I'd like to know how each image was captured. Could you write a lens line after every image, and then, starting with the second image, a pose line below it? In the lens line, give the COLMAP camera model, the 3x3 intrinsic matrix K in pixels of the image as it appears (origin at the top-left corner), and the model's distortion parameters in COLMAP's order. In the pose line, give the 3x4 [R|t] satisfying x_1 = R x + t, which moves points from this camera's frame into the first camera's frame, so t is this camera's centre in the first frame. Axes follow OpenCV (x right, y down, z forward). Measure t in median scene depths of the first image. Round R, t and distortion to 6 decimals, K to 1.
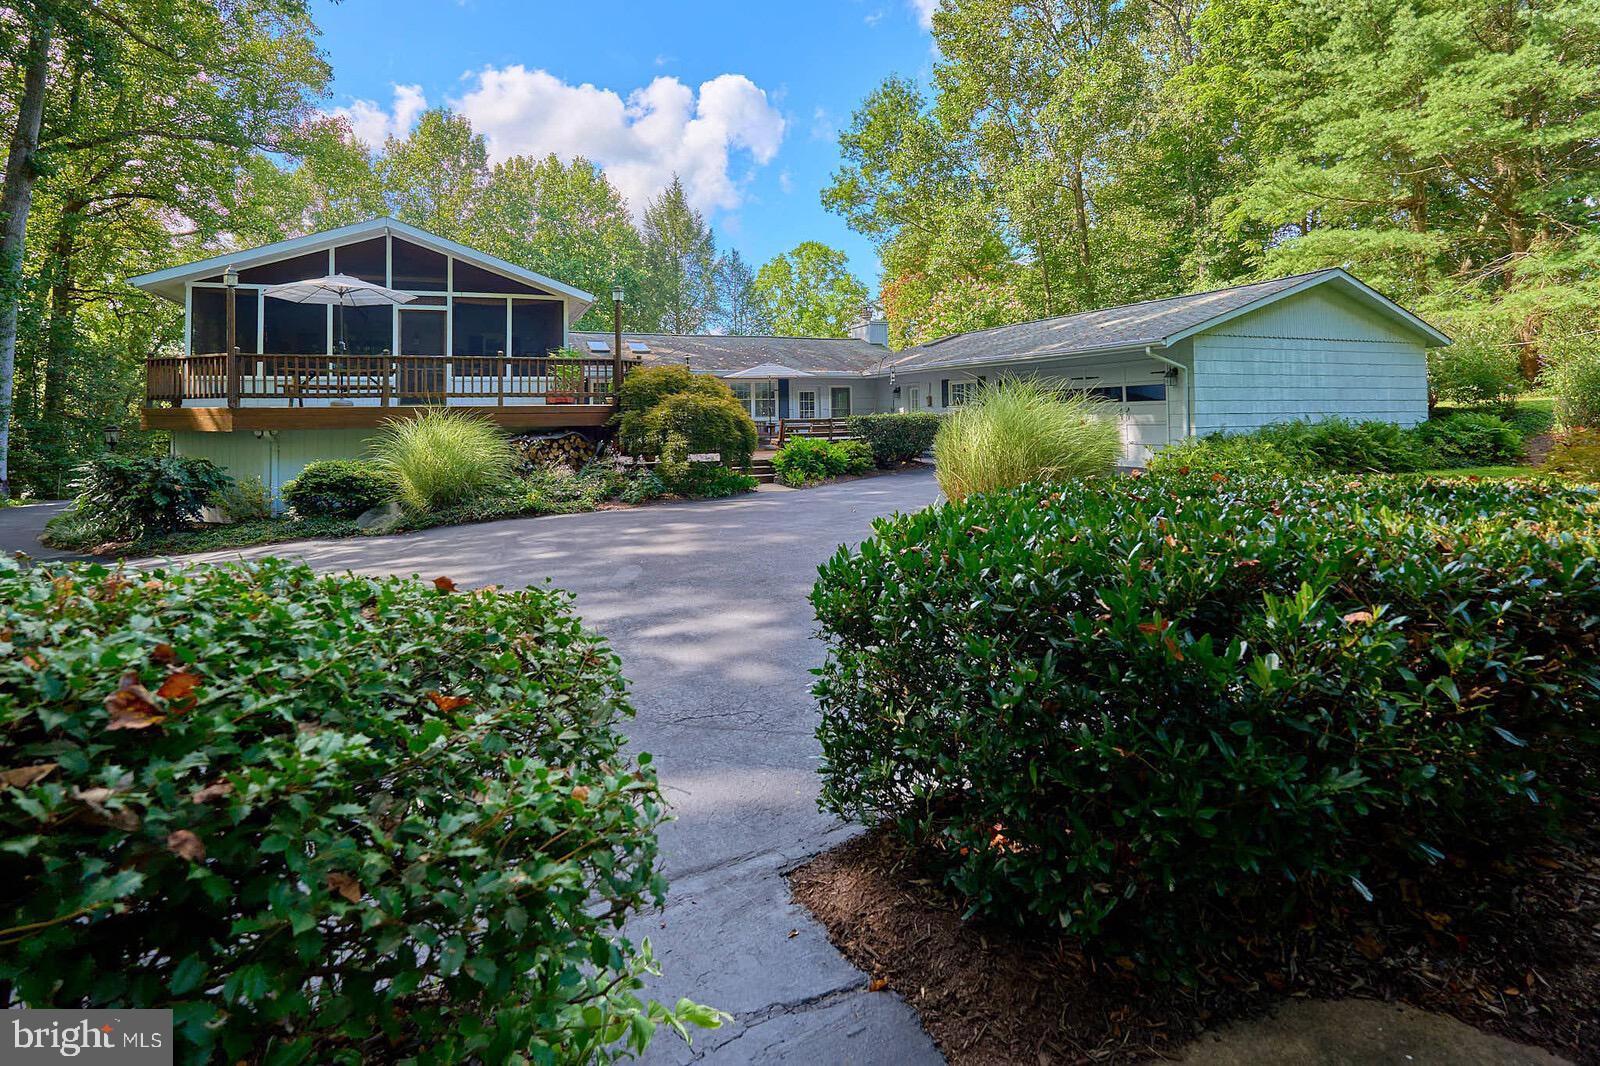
lens RADIAL K [[808.7, 0, 799.2], [0, 808.7, 384.7], [0, 0, 1]] dist [-0.001861, -0.000348]
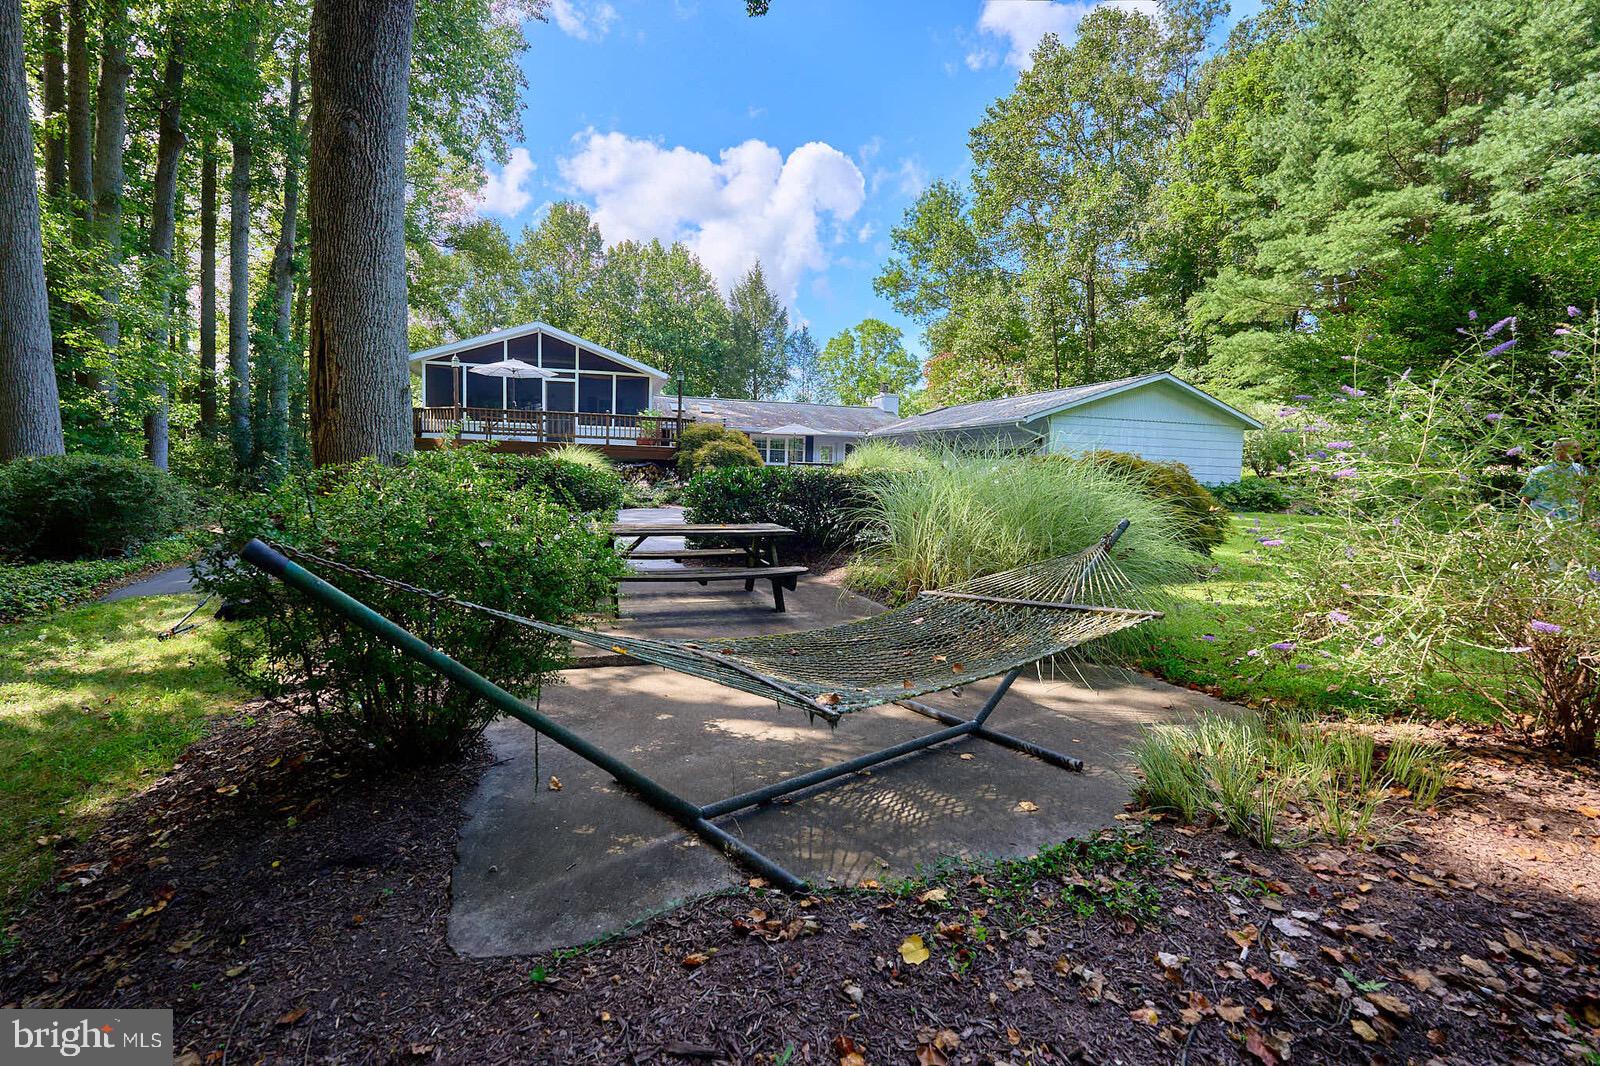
lens RADIAL K [[735.3, 0, 800.0], [0, 735.3, 533.0], [0, 0, 1]] dist [-0.000752, 0.000434]
pose [[0.993502, 0.051333, -0.101578, 0.097453], [-0.038548, 0.991527, 0.124048, 0.002526], [0.107085, -0.119327, 0.987063, -0.245976]]
